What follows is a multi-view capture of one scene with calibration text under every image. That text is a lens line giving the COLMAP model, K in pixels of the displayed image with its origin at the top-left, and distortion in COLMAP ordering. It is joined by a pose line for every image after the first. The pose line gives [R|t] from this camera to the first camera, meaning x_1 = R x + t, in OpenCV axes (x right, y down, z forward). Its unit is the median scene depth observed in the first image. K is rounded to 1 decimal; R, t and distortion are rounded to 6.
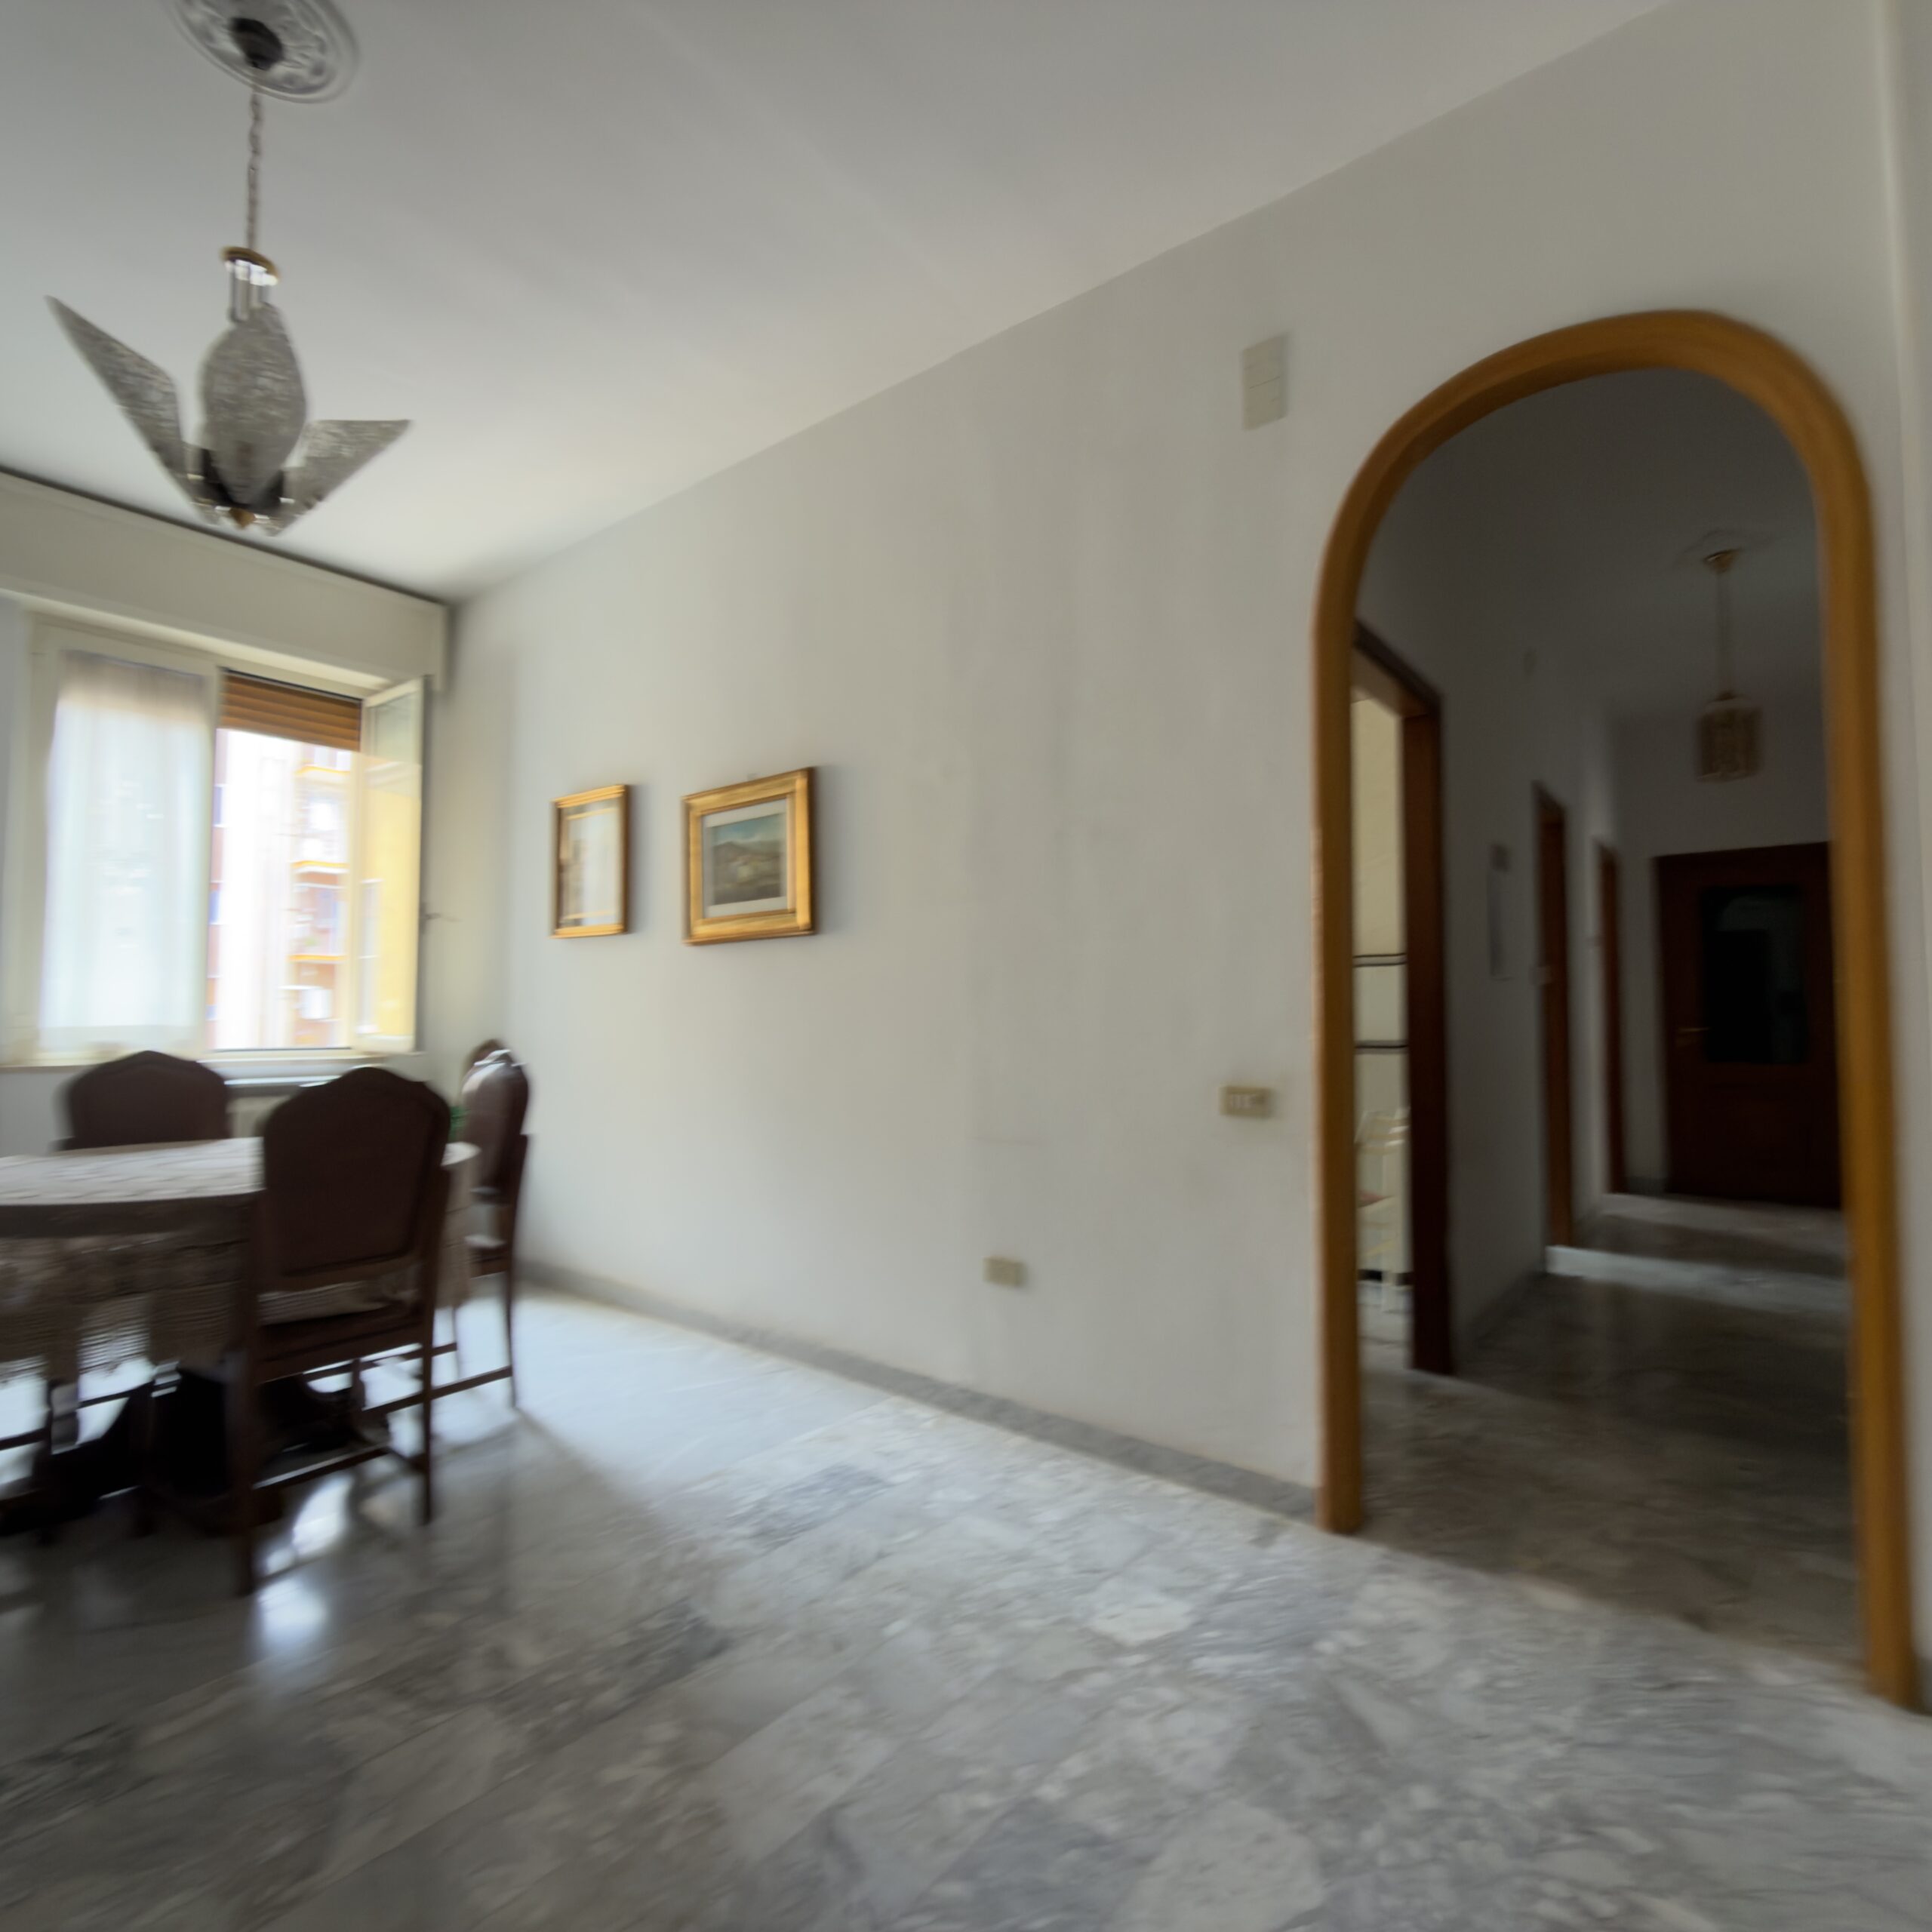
lens RADIAL K [[1024.2, 0, 958.1], [0, 1024.2, 971.8], [0, 0, 1]] dist [0.008693, -0.001653]
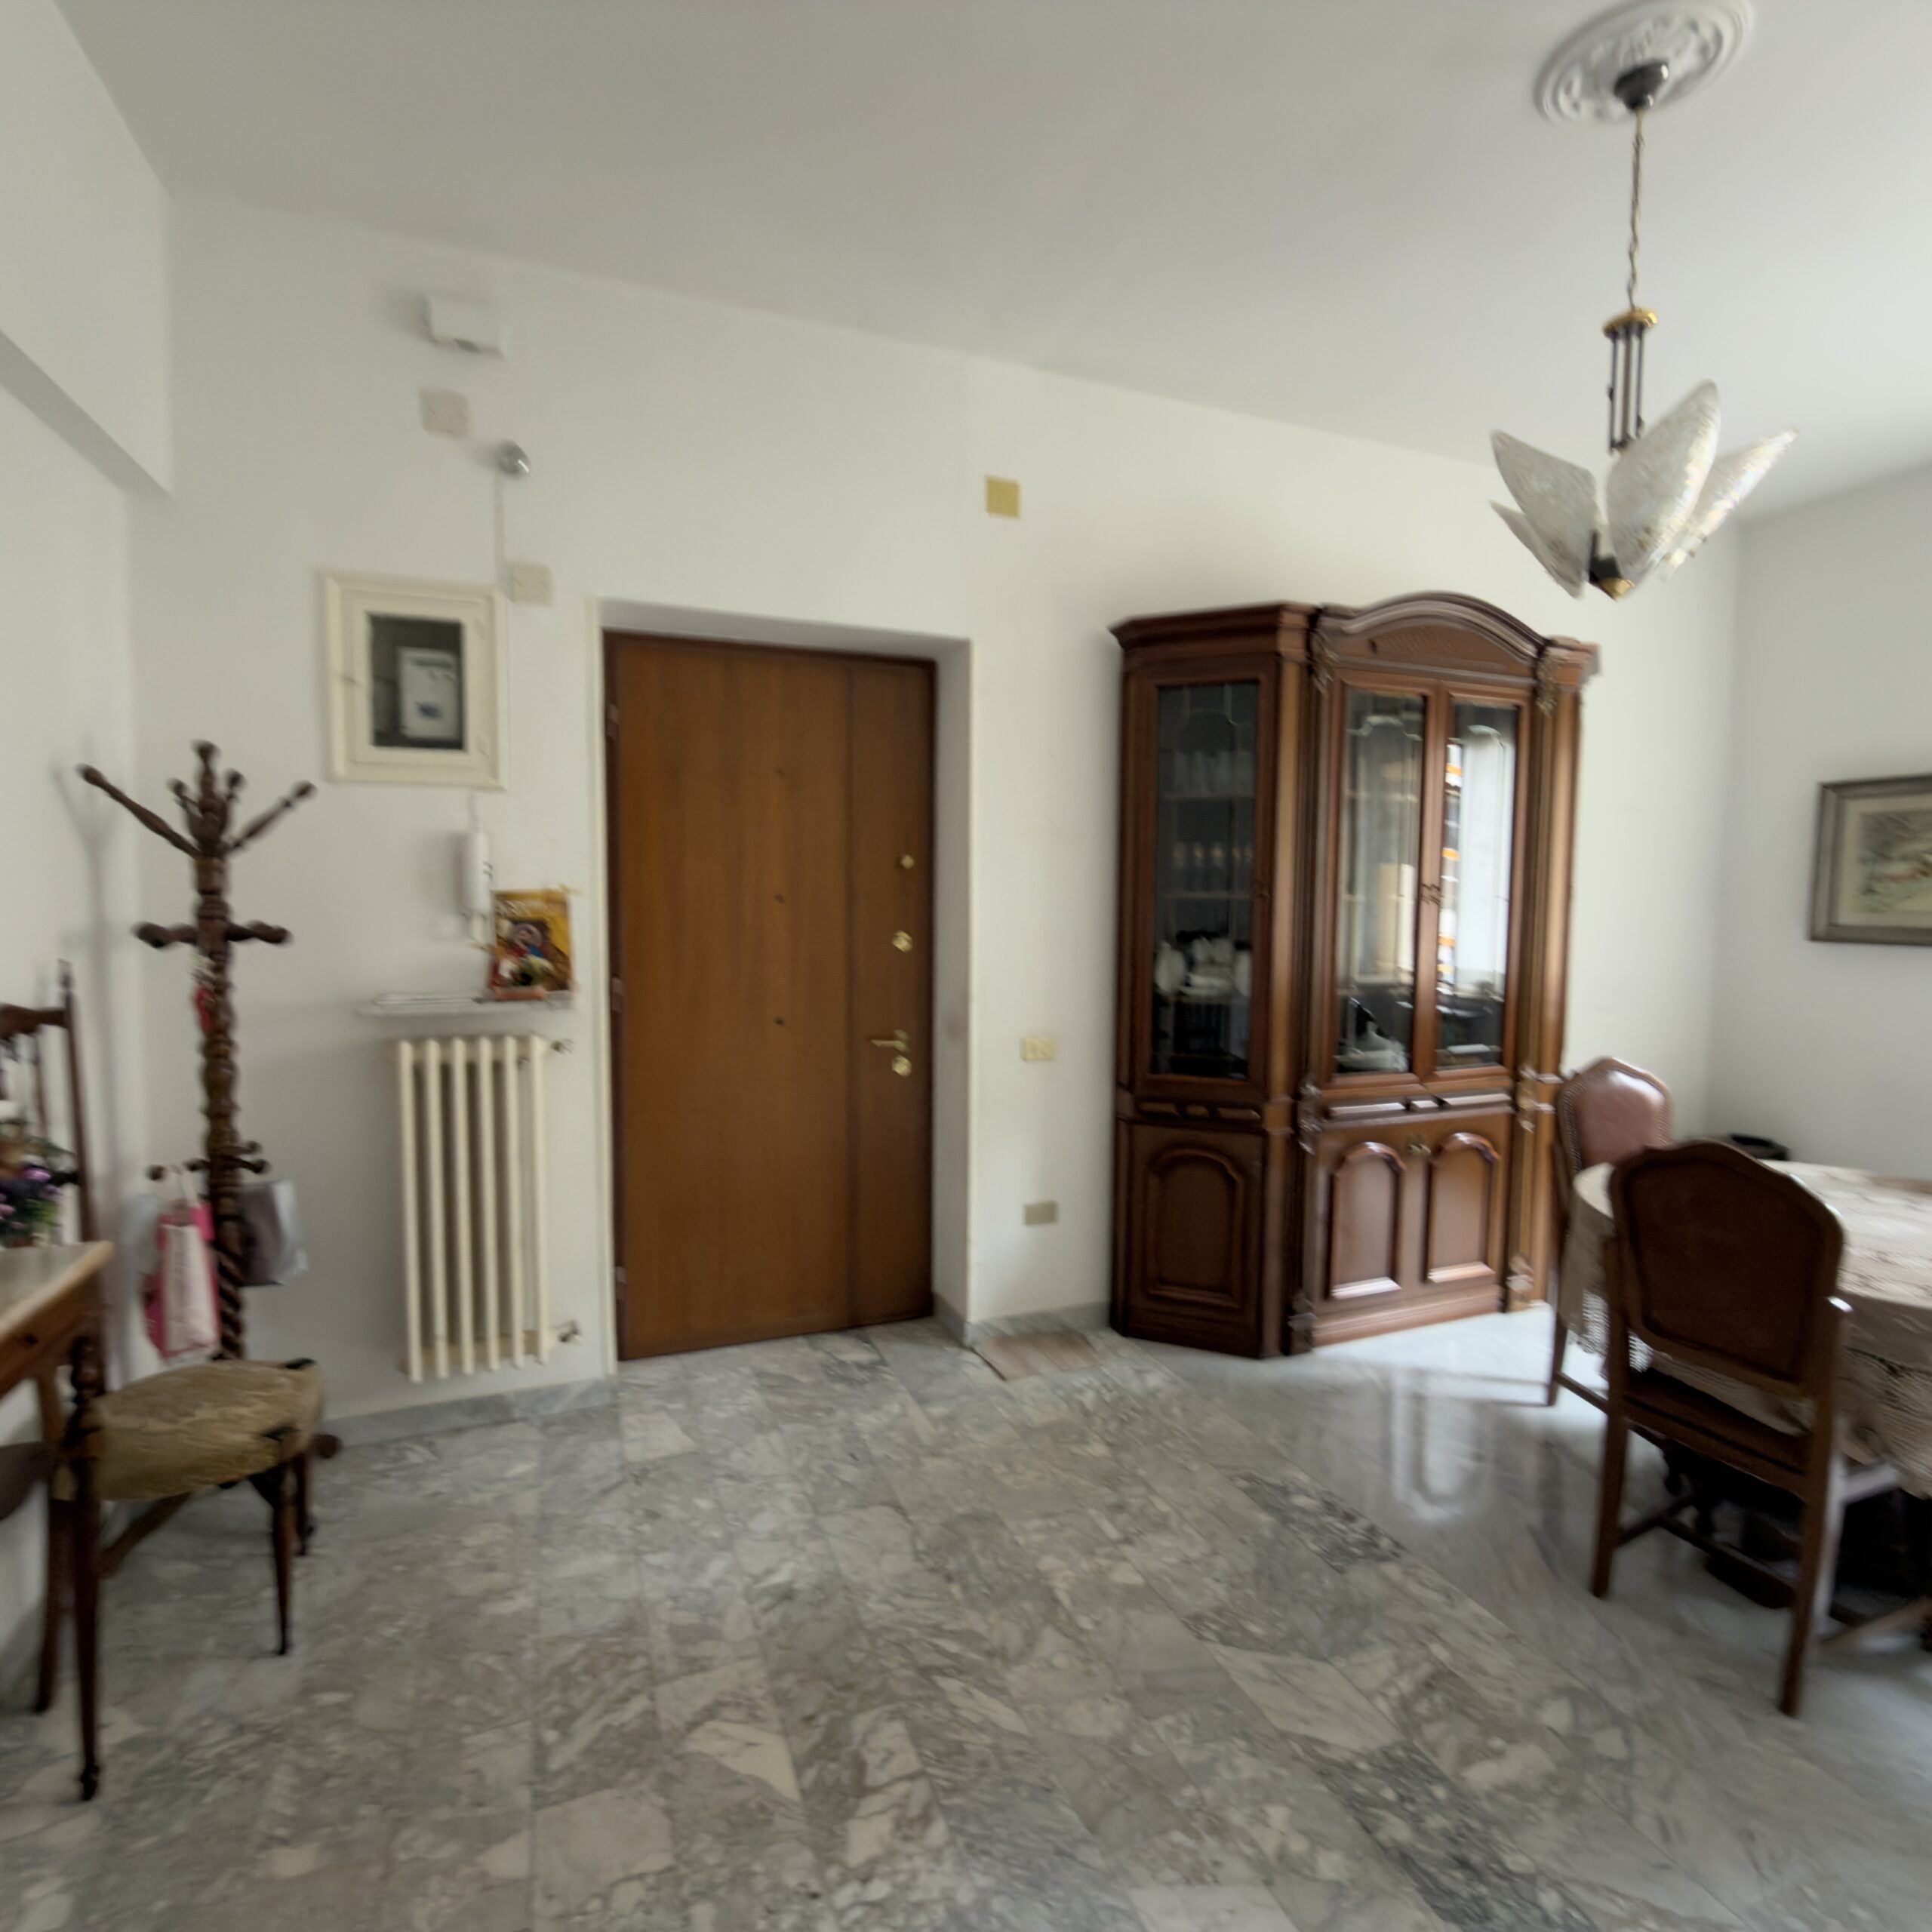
lens RADIAL K [[1039.8, 0, 975.0], [0, 1039.8, 958.5], [0, 0, 1]] dist [0.000478, -0.000335]
pose [[-0.492890, 0.034703, -0.869399, 0.521559], [0.032050, 0.999250, 0.021716, -0.101630], [0.869501, -0.017160, -0.493632, 0.913635]]
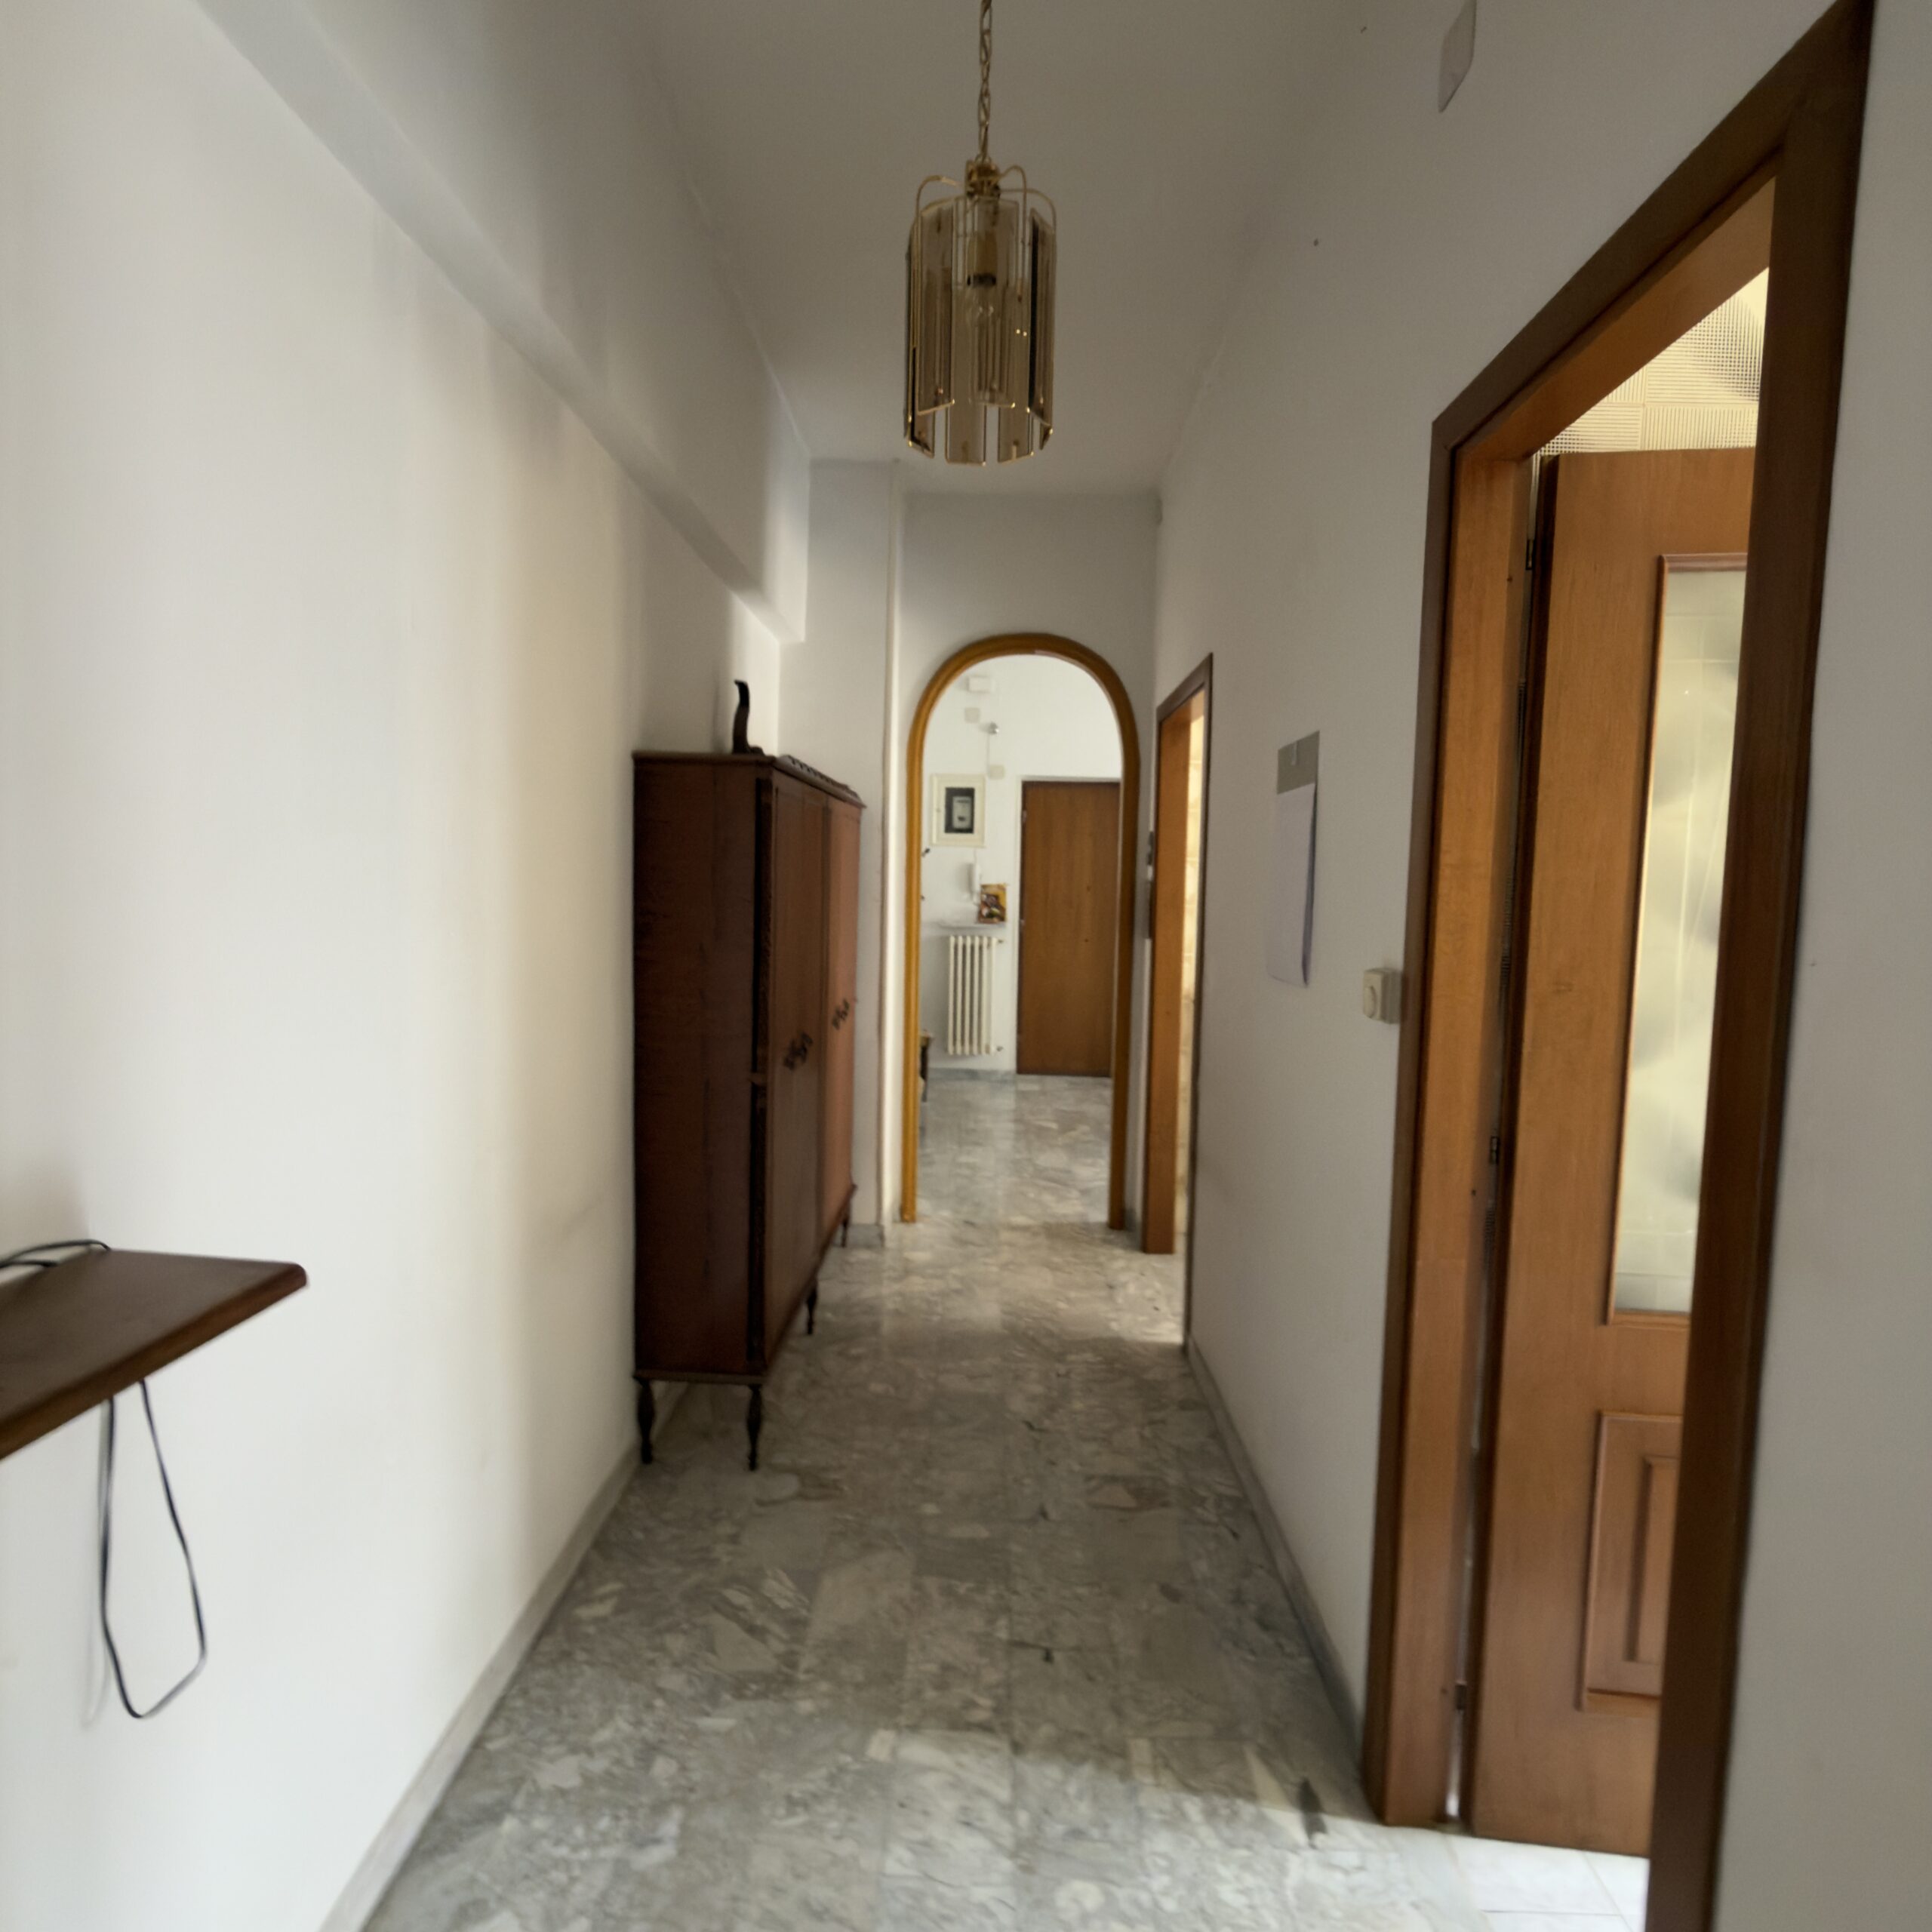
lens RADIAL K [[1023.7, 0, 969.4], [0, 1023.7, 974.2], [0, 0, 1]] dist [0.002639, -0.001098]
pose [[-0.786498, 0.032412, -0.616742, 1.937128], [0.001628, 0.998727, 0.050410, -0.043091], [0.617591, 0.038643, -0.785550, 2.549623]]
